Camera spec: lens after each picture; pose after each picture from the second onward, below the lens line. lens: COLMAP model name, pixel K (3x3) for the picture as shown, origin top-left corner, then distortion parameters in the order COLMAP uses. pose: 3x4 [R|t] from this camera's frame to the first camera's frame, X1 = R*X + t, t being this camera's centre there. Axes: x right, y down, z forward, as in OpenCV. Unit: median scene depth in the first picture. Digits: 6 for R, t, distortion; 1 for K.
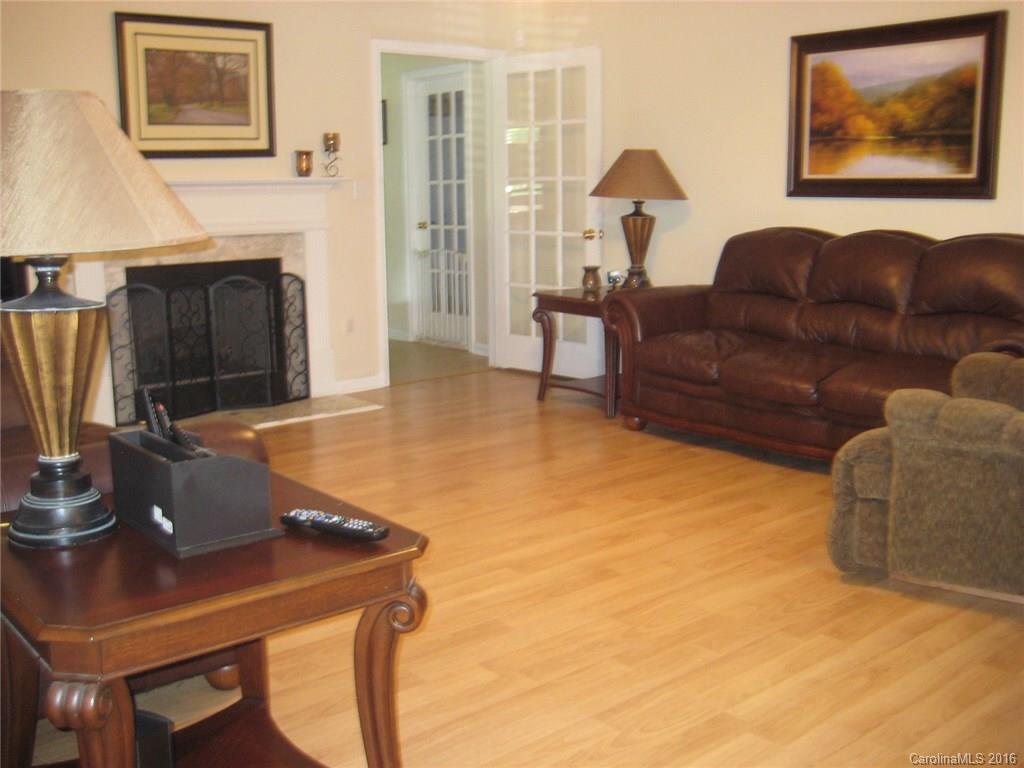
lens RADIAL K [[1073.6, 0, 513.8], [0, 1073.6, 376.9], [0, 0, 1]] dist [-0.099408, 0.000000]
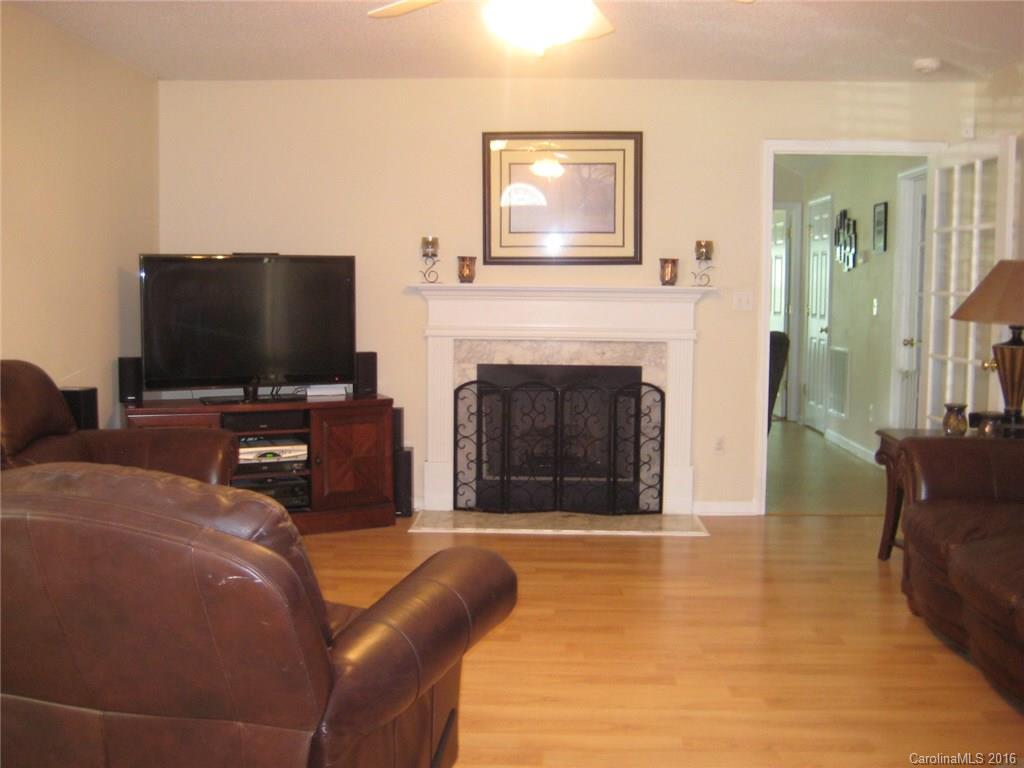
lens RADIAL K [[1073.6, 0, 510.6], [0, 1073.6, 384.1], [0, 0, 1]] dist [-0.099408, 0.000000]
pose [[0.735864, 0.078136, -0.672606, 0.367384], [-0.135463, 0.990227, -0.033169, -0.047833], [0.663441, 0.115521, 0.739257, 0.198123]]
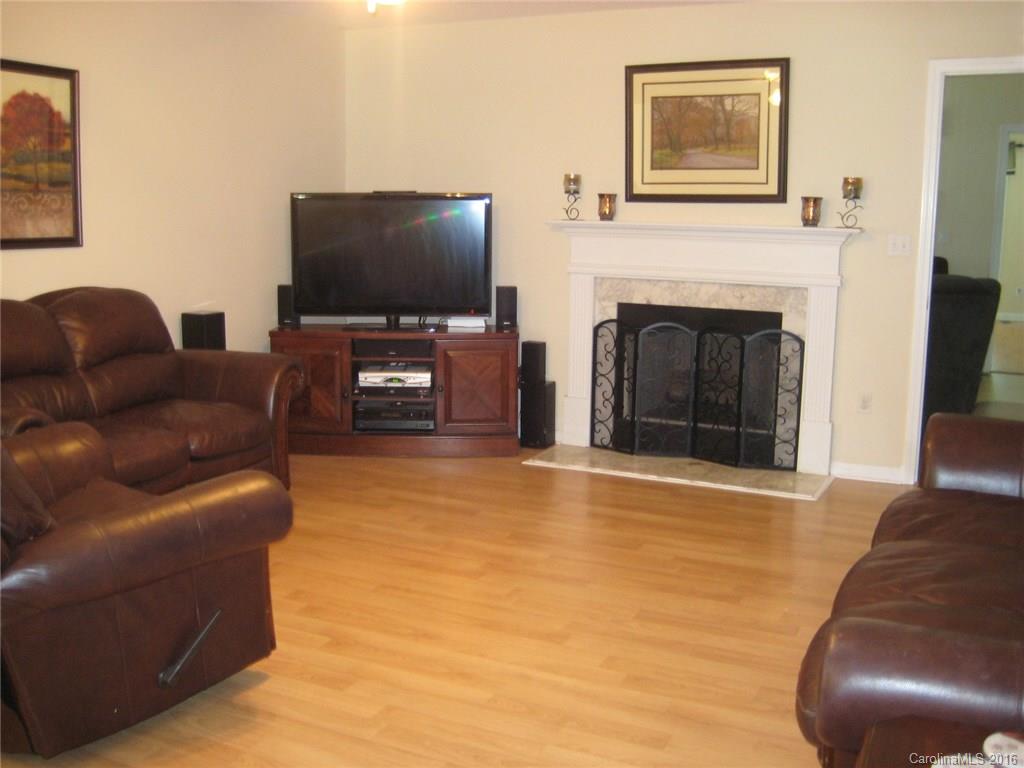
lens RADIAL K [[1073.6, 0, 517.2], [0, 1073.6, 379.3], [0, 0, 1]] dist [-0.099408, 0.000000]
pose [[0.391702, 0.165483, -0.905088, 0.544907], [-0.178351, 0.978692, 0.101754, -0.111169], [0.902641, 0.121566, 0.412870, 0.434872]]
